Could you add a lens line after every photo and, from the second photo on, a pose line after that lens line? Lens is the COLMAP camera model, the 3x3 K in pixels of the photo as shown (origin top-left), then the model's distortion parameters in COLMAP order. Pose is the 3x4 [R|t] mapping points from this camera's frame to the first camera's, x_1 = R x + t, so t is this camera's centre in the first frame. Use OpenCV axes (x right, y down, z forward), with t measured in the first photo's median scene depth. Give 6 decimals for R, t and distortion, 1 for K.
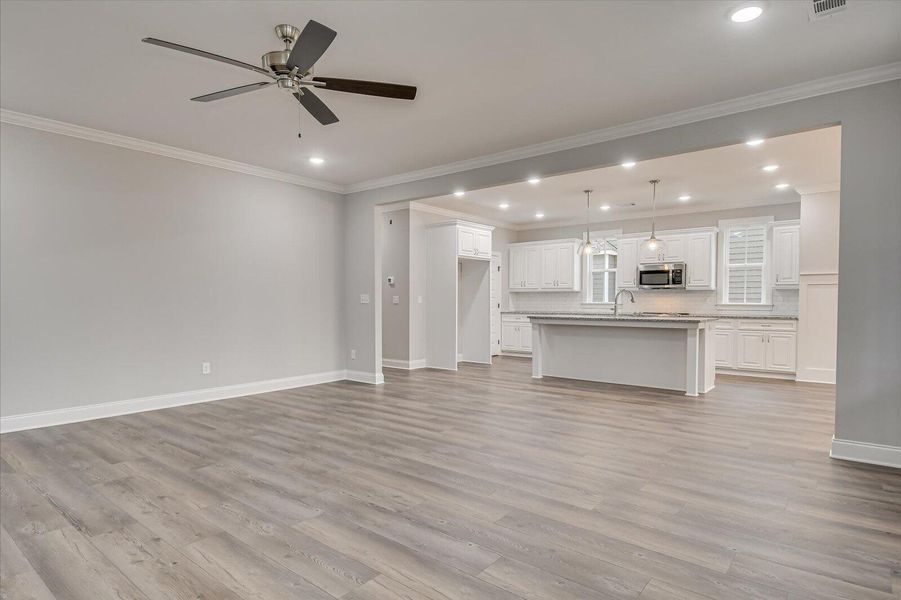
lens RADIAL K [[502.2, 0, 449.1], [0, 502.2, 304.2], [0, 0, 1]] dist [0.000875, -0.000507]
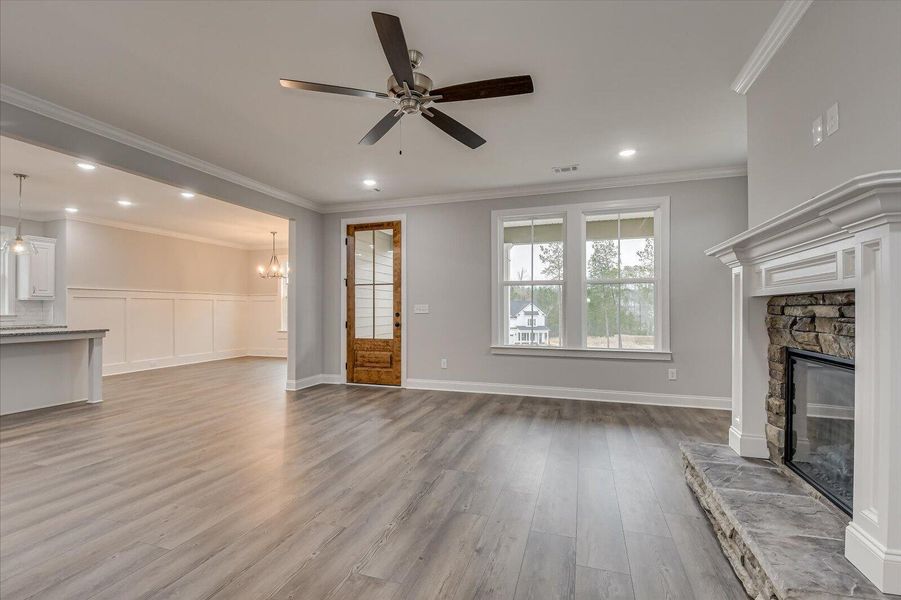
lens RADIAL K [[411.1, 0, 448.7], [0, 411.1, 307.6], [0, 0, 1]] dist [-0.000177, -0.001013]
pose [[-0.357665, 0.001043, 0.933850, -0.817209], [0.011141, 0.999933, 0.003150, -0.012673], [-0.933784, 0.011530, -0.357652, 0.884311]]
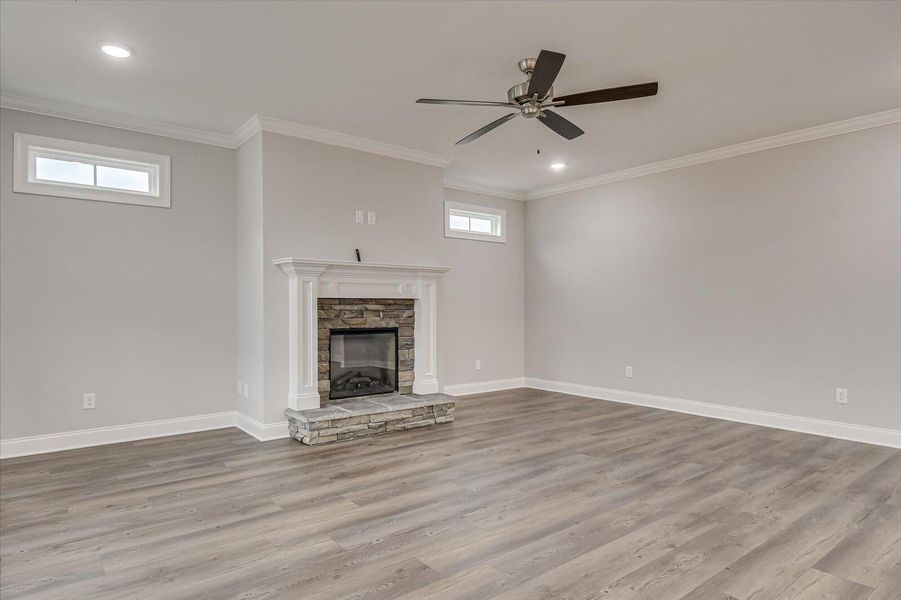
lens RADIAL K [[518.3, 0, 430.5], [0, 518.3, 307.4], [0, 0, 1]] dist [0.001665, -0.002264]
pose [[-0.245197, 0.000983, -0.969473, 0.598118], [-0.010699, 0.999936, 0.003720, -0.008015], [0.969414, 0.011284, -0.245171, 0.766452]]
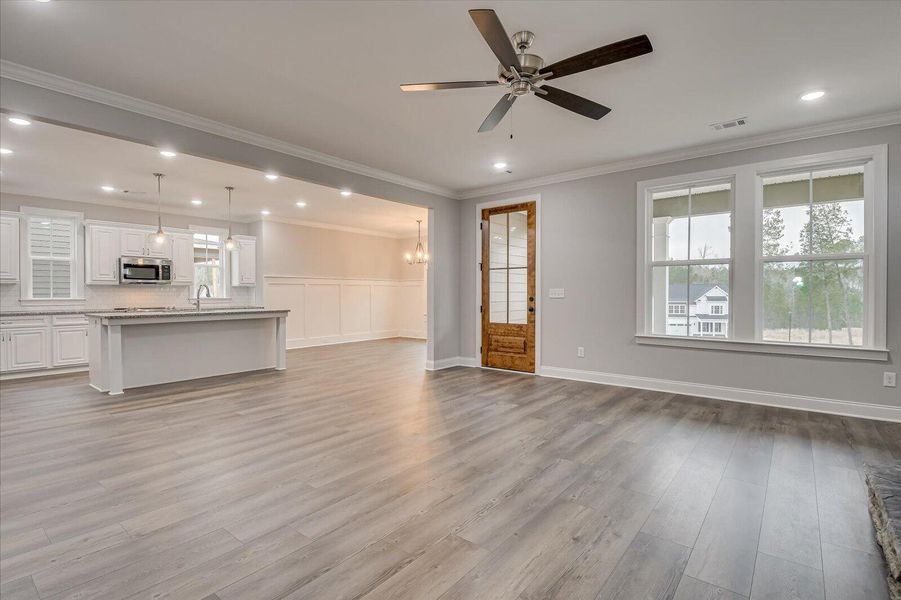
lens RADIAL K [[431.7, 0, 443.8], [0, 431.7, 300.7], [0, 0, 1]] dist [0.000263, -0.001028]
pose [[0.001886, -0.018245, 0.999832, -0.869182], [0.012627, 0.999754, 0.018220, -0.010898], [-0.999919, 0.012590, 0.002116, 0.831902]]
